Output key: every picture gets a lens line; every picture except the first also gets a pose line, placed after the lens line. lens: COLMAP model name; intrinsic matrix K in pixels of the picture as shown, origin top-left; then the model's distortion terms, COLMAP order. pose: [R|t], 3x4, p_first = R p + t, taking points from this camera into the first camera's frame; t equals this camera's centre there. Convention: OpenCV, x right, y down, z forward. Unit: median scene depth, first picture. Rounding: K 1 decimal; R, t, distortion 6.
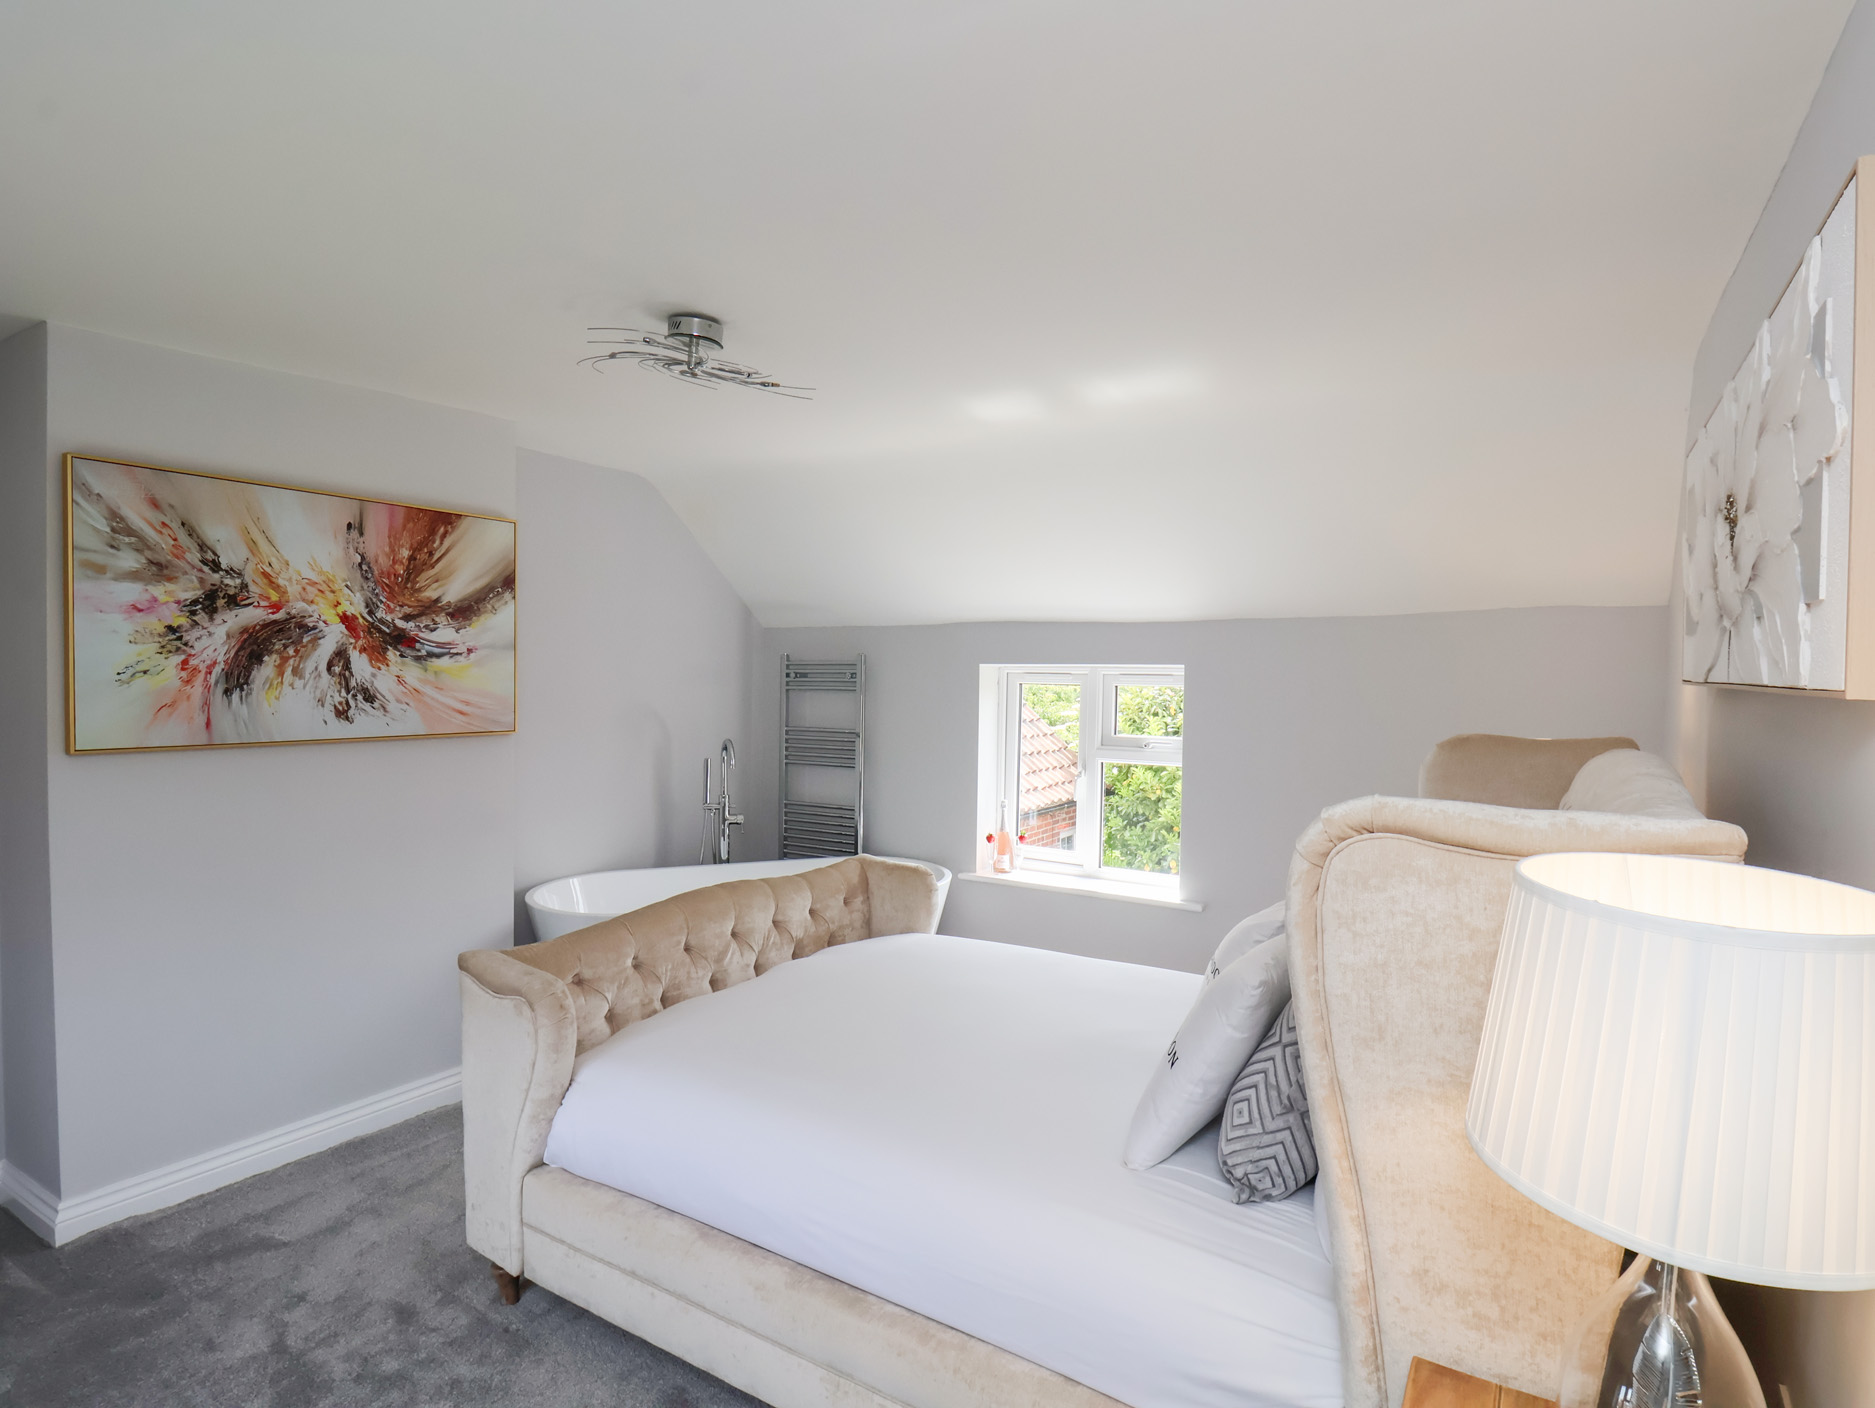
lens RADIAL K [[986.3, 0, 937.5], [0, 986.3, 704.0], [0, 0, 1]] dist [-0.001092, -0.000021]
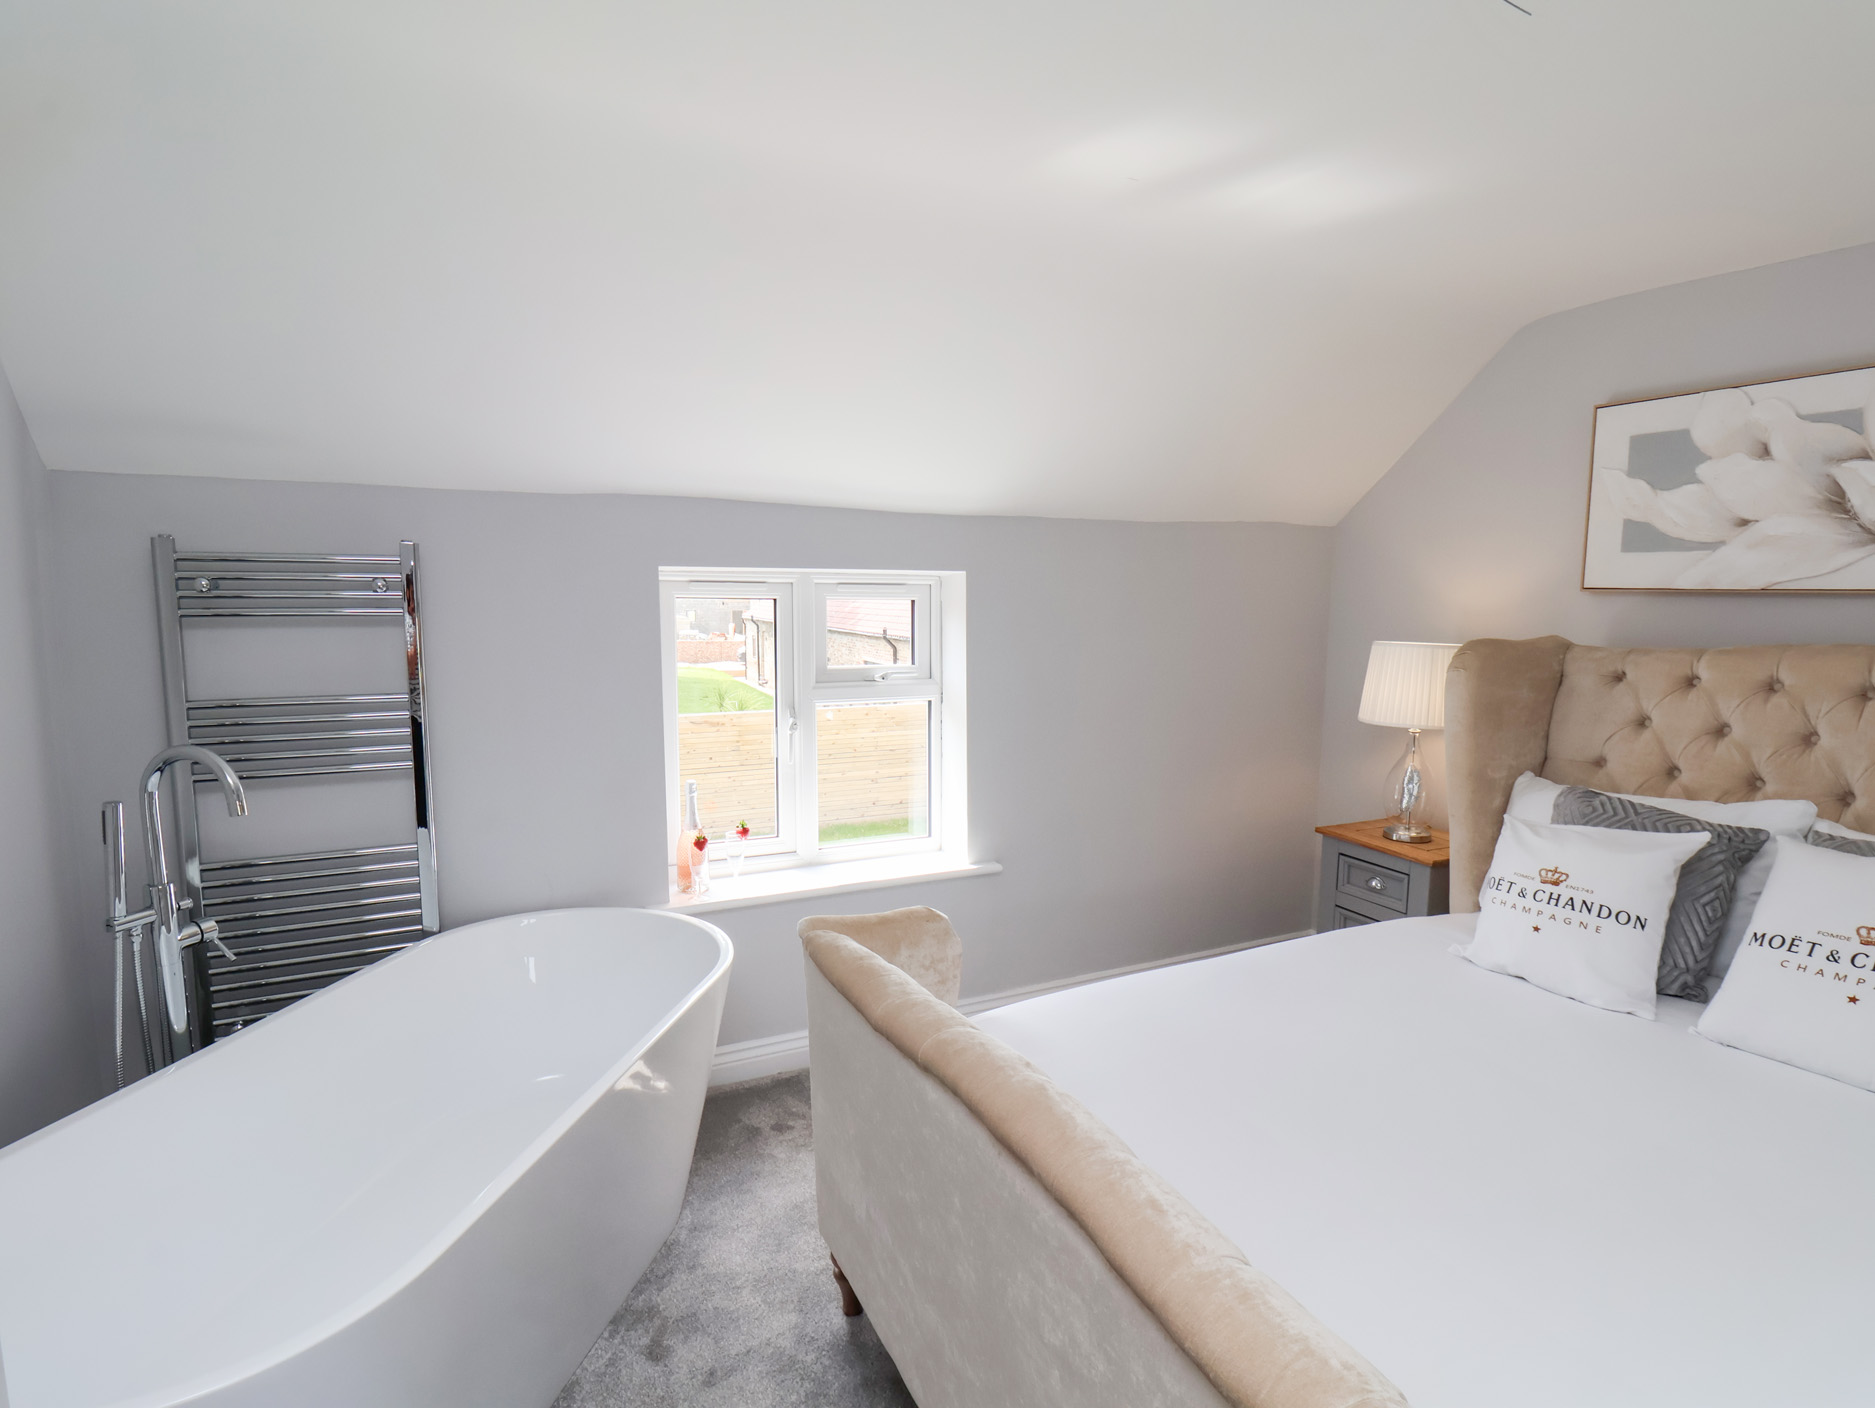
lens RADIAL K [[986.3, 0, 937.5], [0, 986.3, 704.0], [0, 0, 1]] dist [-0.001092, -0.000021]
pose [[0.529792, -0.106422, 0.841424, -0.383388], [0.020327, 0.993405, 0.112845, -0.020683], [-0.847884, -0.042681, 0.528461, 0.525773]]
